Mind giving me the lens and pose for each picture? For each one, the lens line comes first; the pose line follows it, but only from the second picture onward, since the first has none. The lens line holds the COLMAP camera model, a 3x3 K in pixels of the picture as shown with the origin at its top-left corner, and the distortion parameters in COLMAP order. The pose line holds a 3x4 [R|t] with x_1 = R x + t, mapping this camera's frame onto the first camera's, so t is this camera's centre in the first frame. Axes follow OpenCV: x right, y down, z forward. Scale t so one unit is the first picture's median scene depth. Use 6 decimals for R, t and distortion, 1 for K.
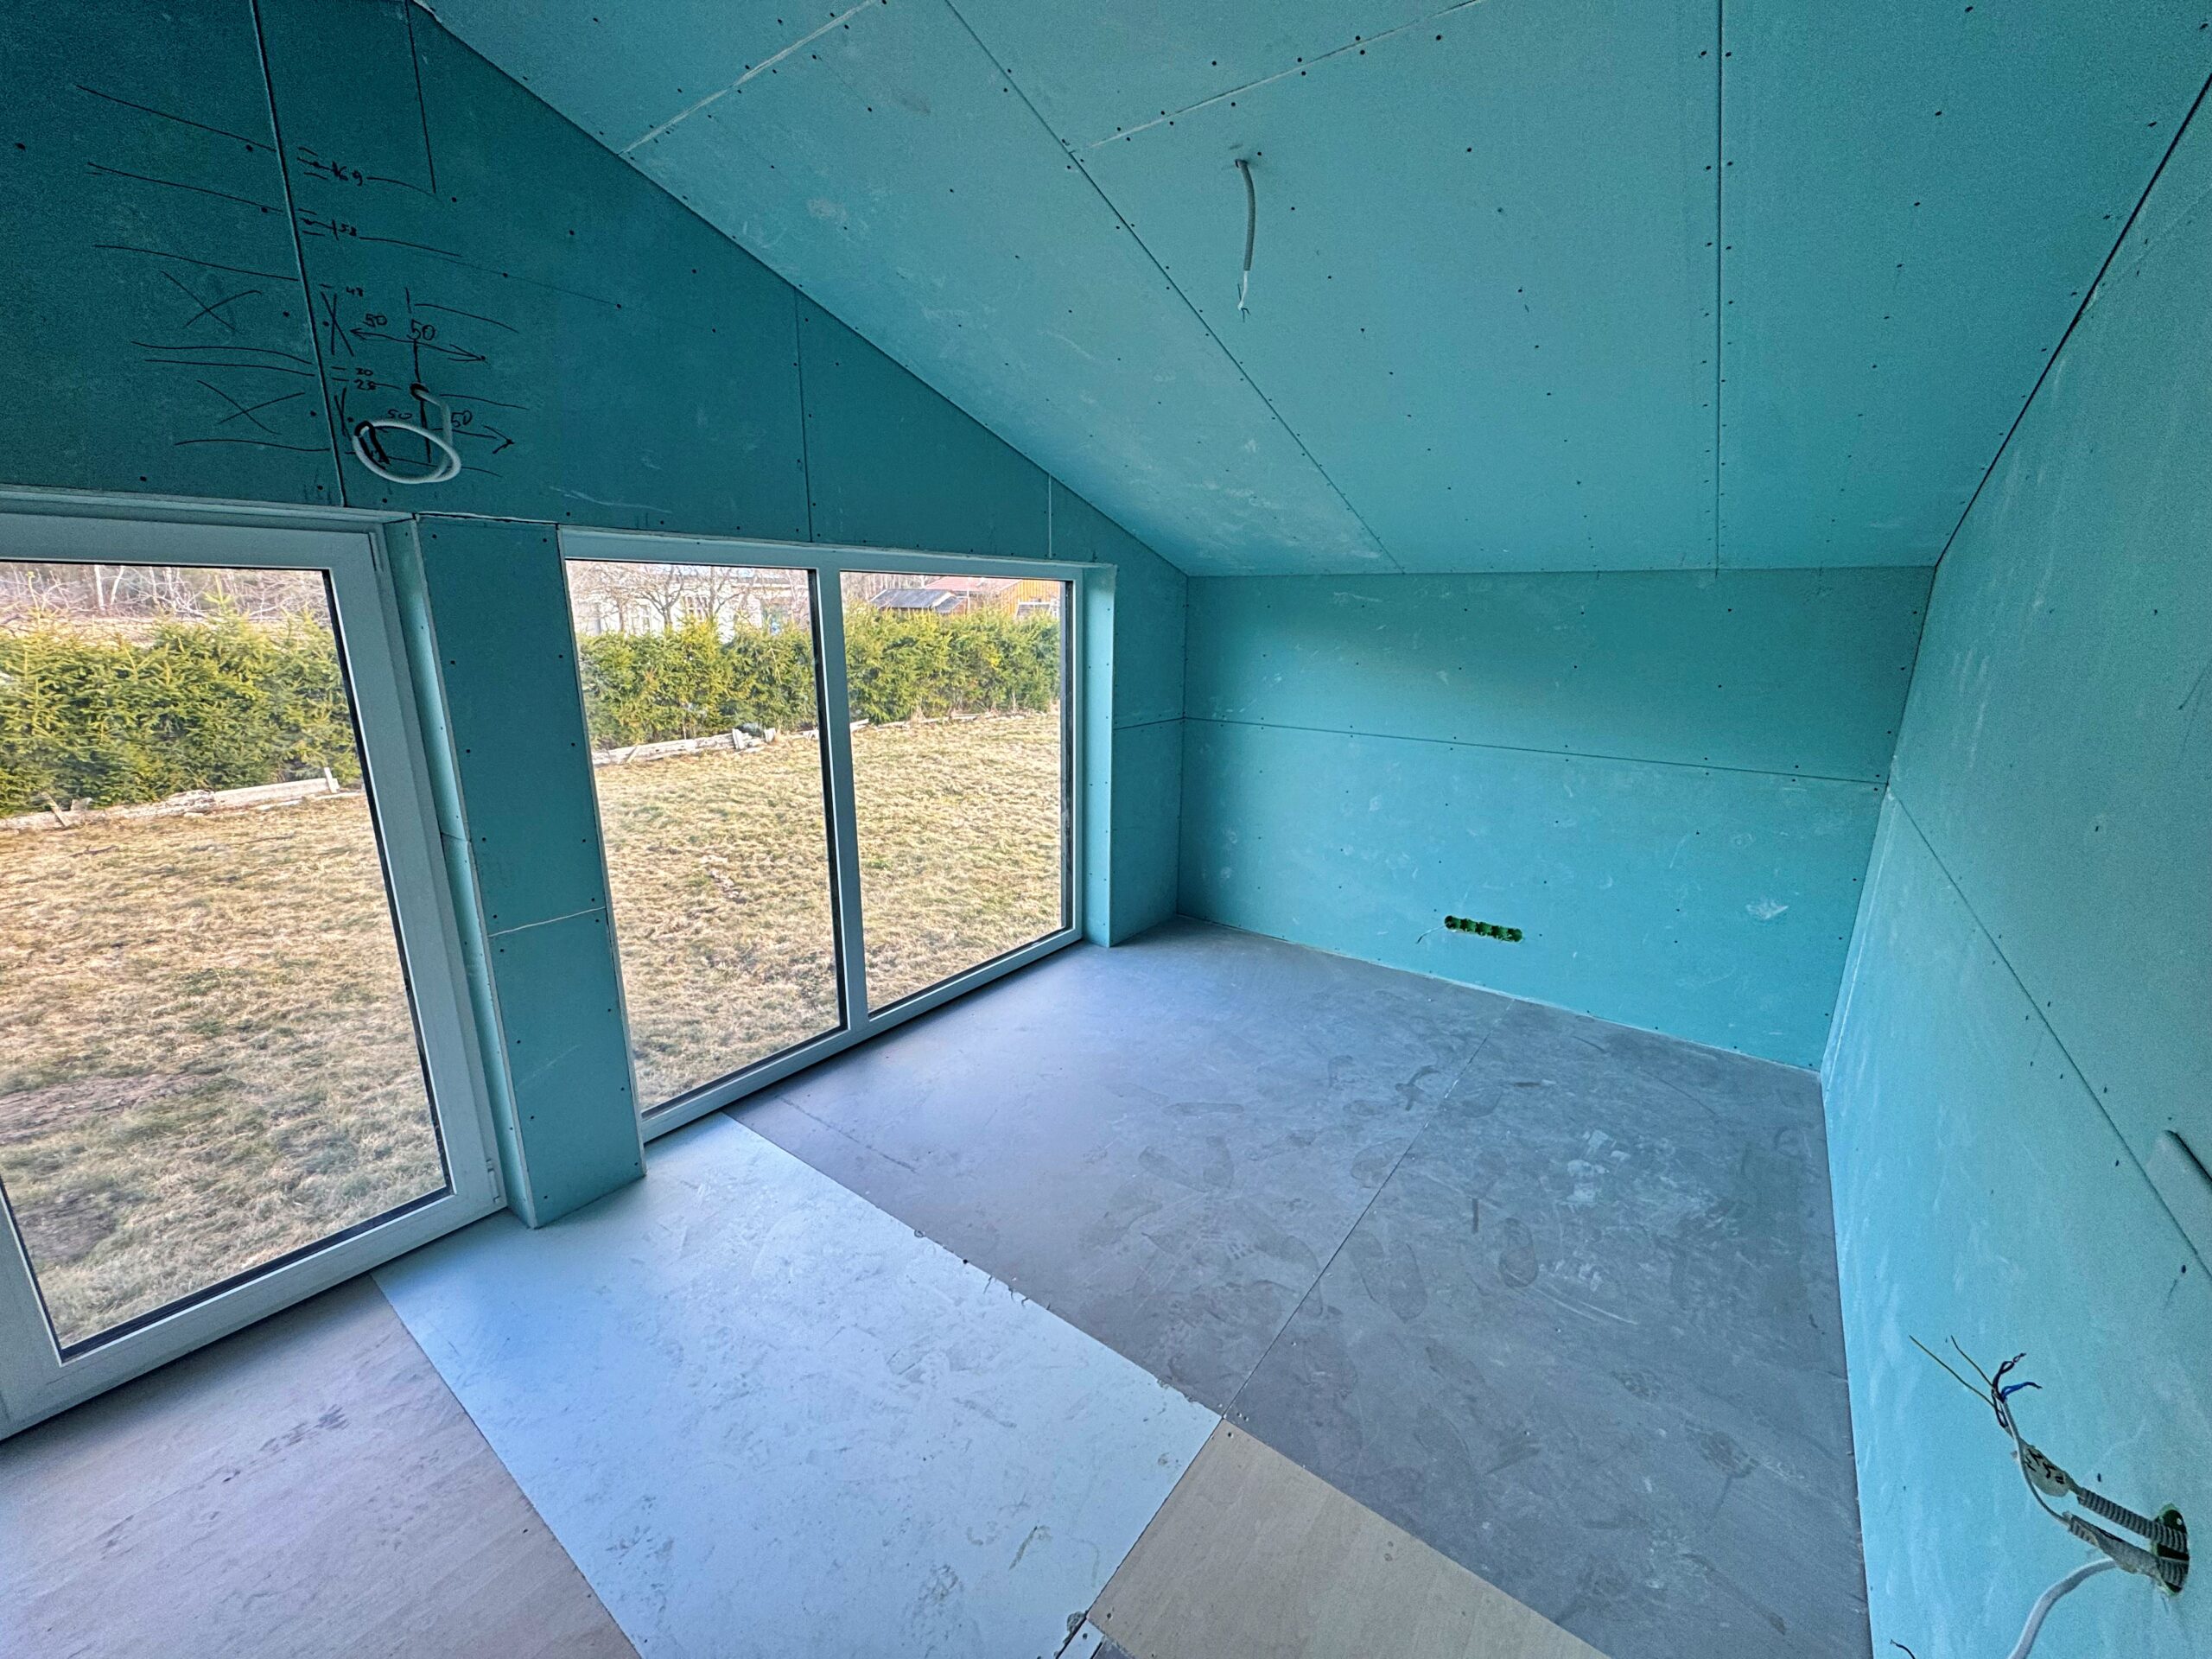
lens RADIAL K [[881.2, 0, 1102.6], [0, 881.2, 828.6], [0, 0, 1]] dist [-0.001127, 0.000095]
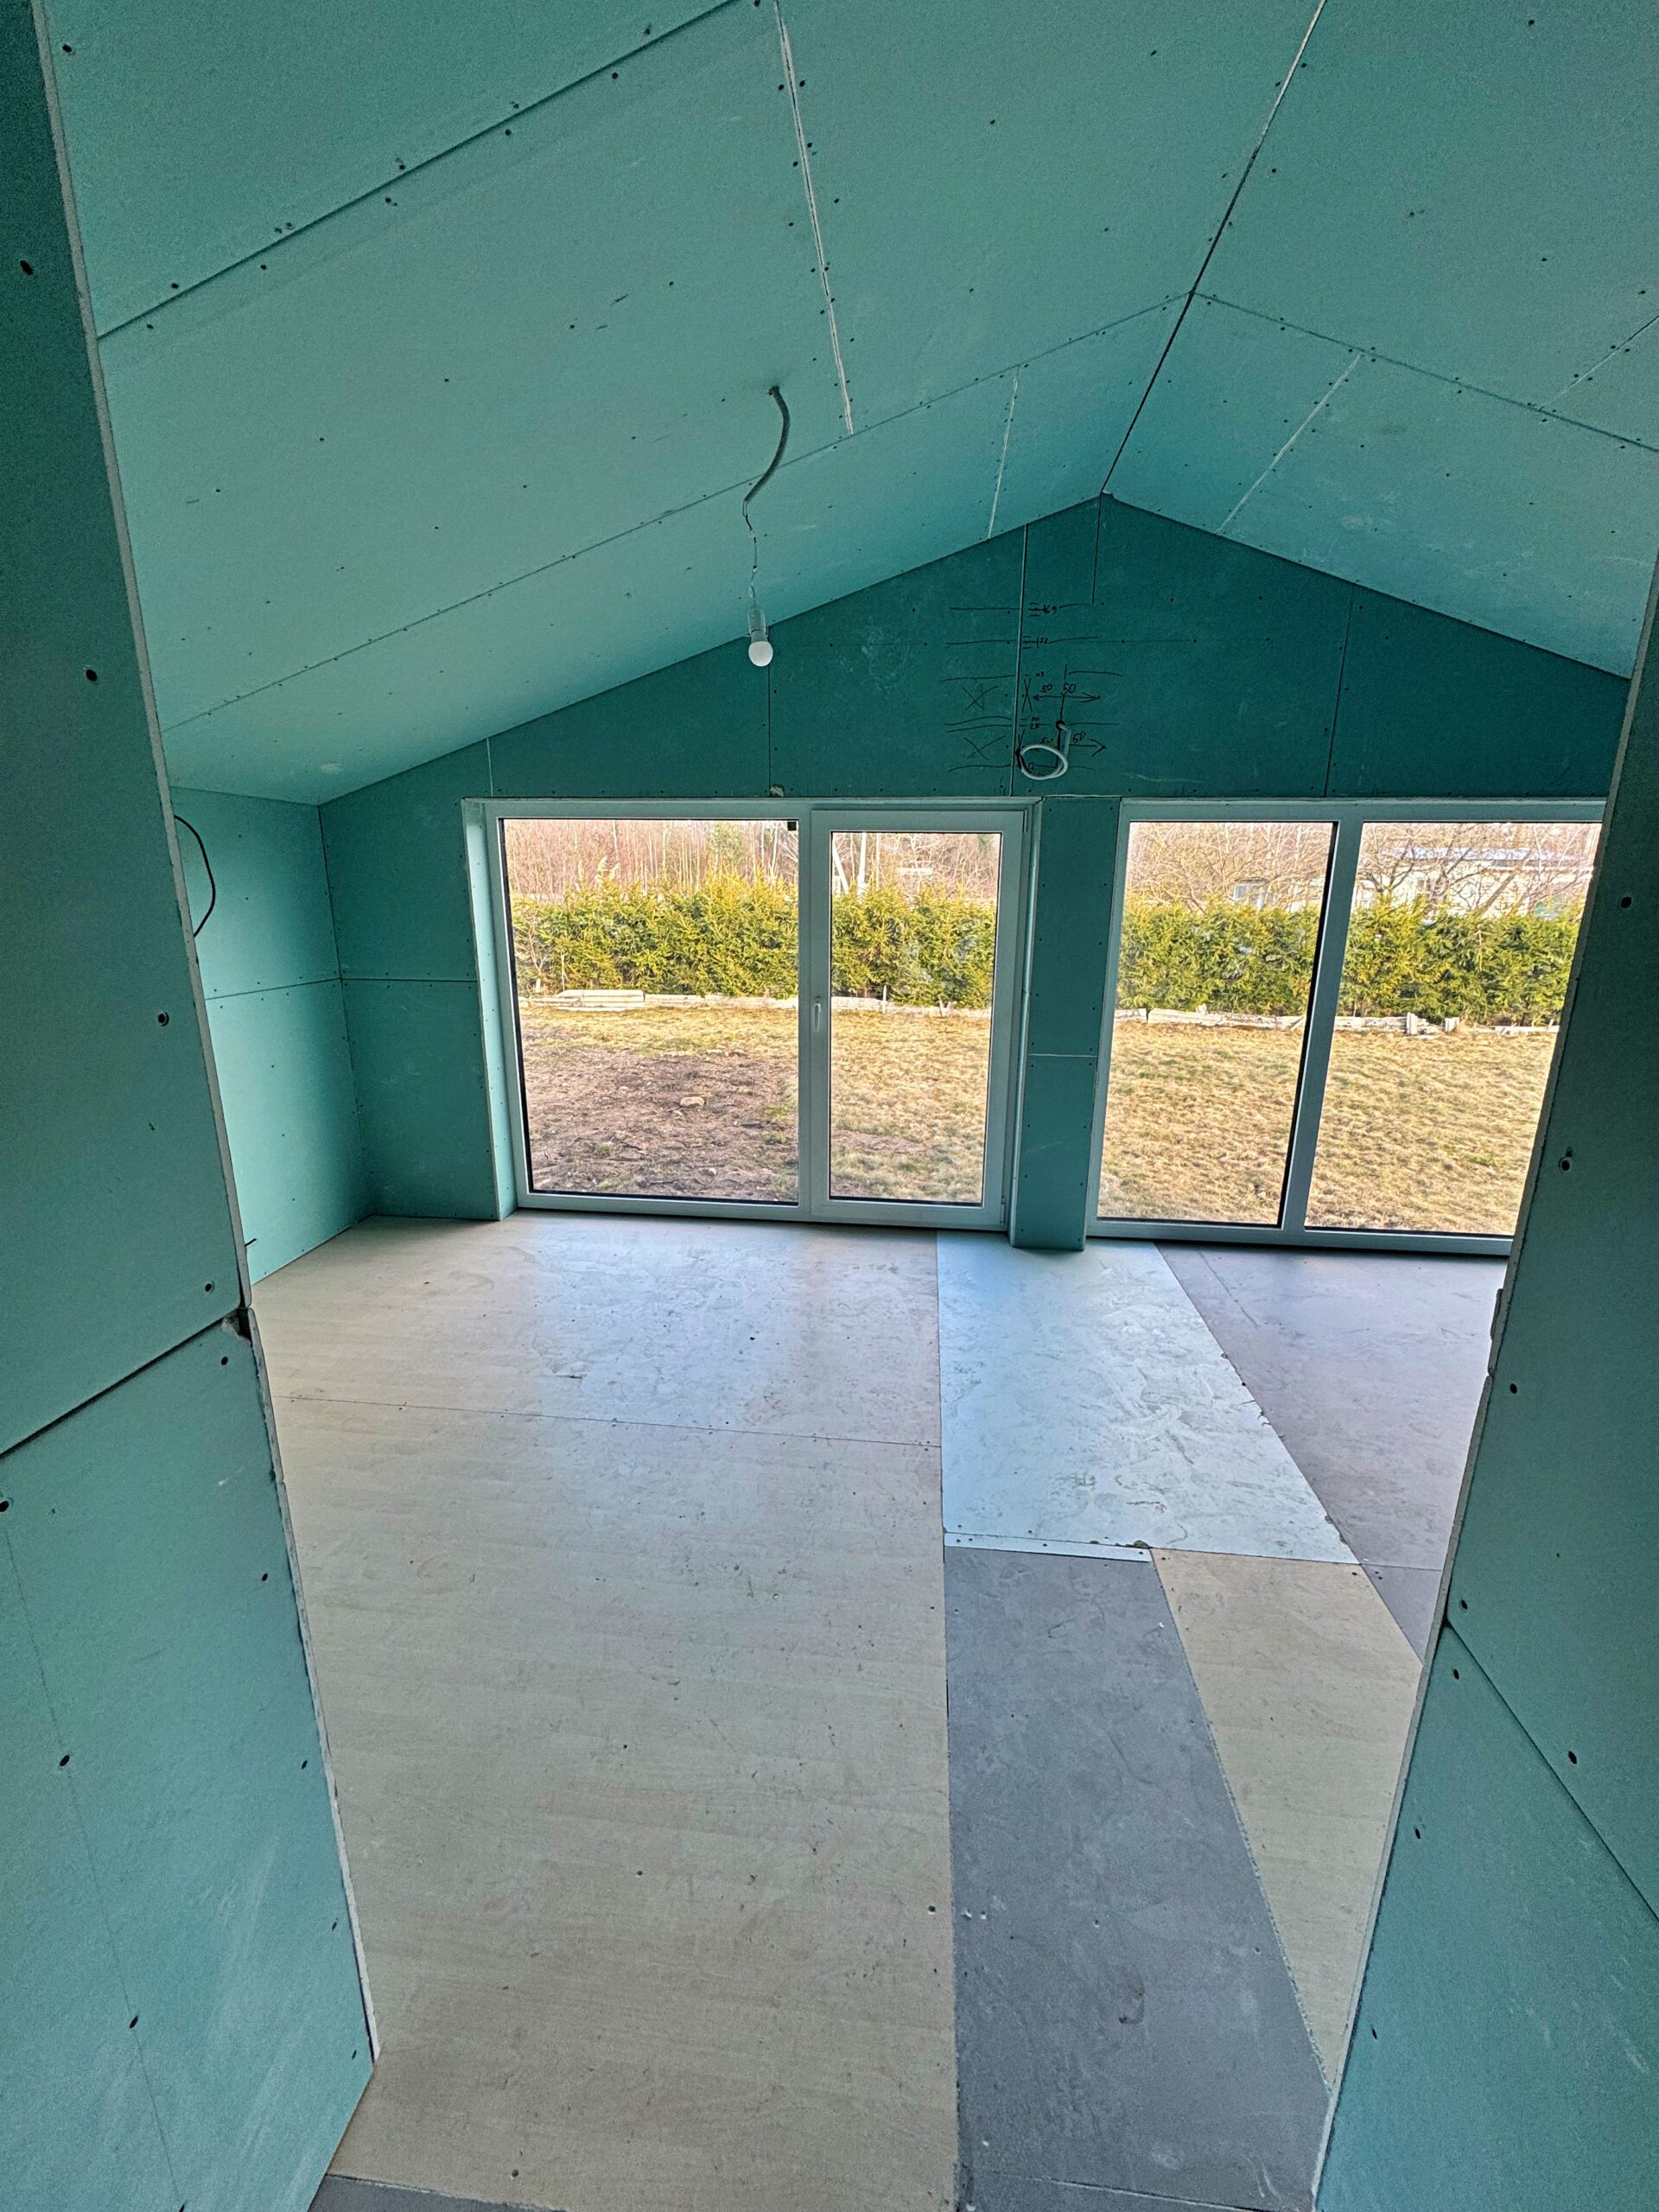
lens RADIAL K [[881.2, 0, 833.2], [0, 881.2, 1104.8], [0, 0, 1]] dist [-0.001127, 0.000095]
pose [[0.513912, 0.203736, -0.833298, 0.187645], [-0.214736, 0.971014, 0.104975, 0.044148], [0.830531, 0.124991, 0.542766, -0.065908]]
